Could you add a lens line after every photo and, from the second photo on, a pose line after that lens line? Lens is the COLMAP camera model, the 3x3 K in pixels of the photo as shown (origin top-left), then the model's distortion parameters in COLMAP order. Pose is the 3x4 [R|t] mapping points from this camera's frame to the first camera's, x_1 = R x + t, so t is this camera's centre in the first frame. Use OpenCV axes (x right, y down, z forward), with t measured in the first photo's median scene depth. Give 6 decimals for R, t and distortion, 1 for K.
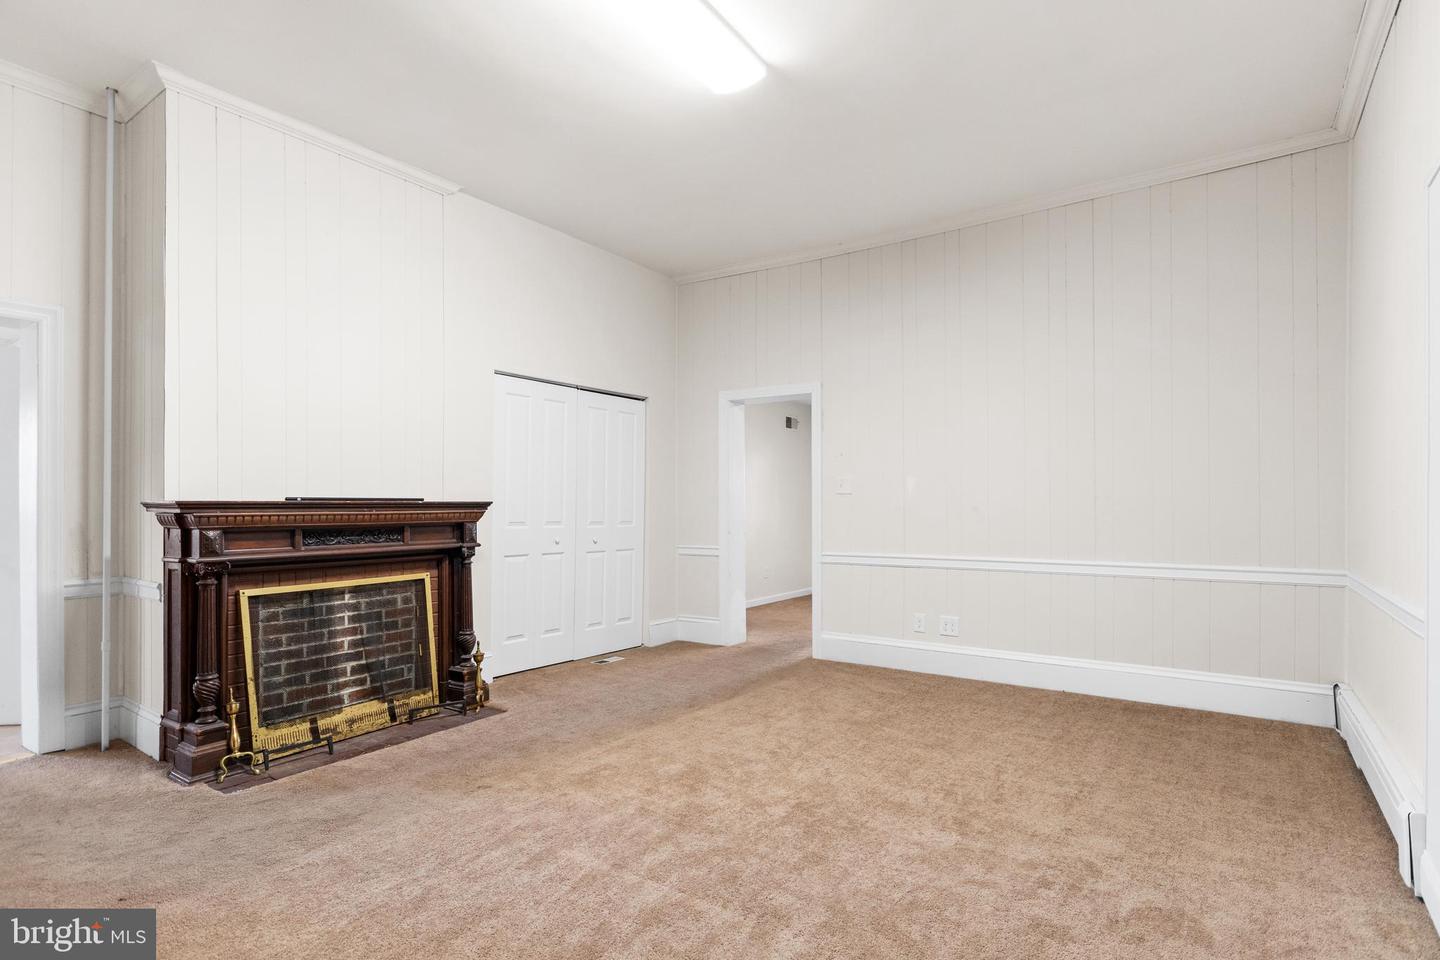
lens RADIAL K [[748.5, 0, 713.3], [0, 748.5, 500.5], [0, 0, 1]] dist [-0.000640, -0.000019]
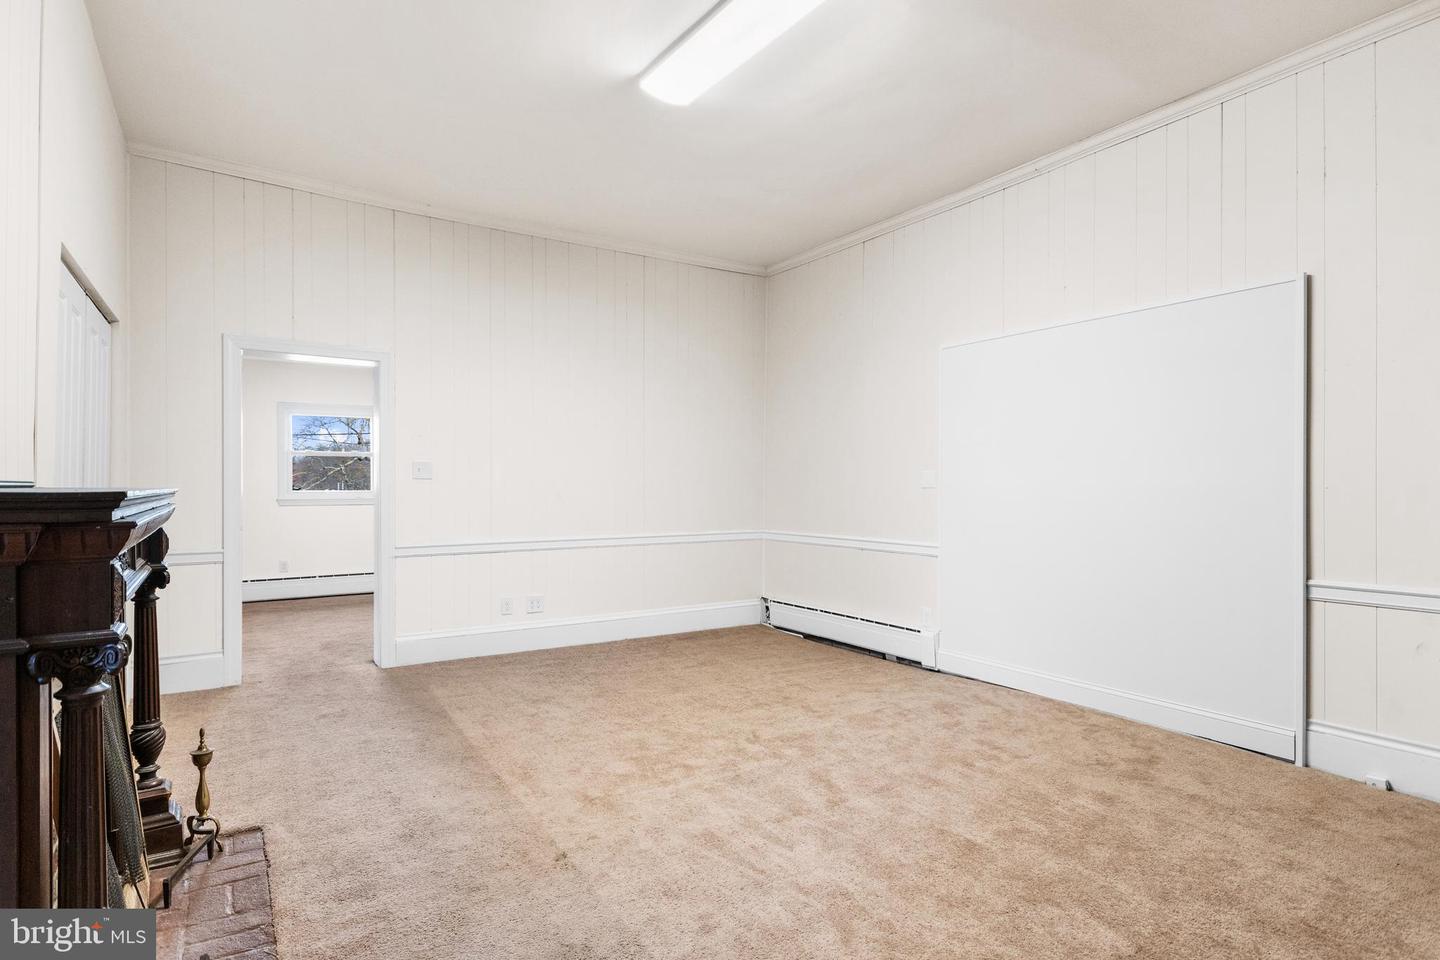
lens RADIAL K [[757.1, 0, 759.9], [0, 757.1, 484.3], [0, 0, 1]] dist [0.001178, 0.000441]
pose [[0.346320, 0.003324, 0.938110, -0.827573], [-0.009830, 0.999952, 0.000086, -0.010204], [-0.938065, -0.009251, 0.346336, 0.445016]]
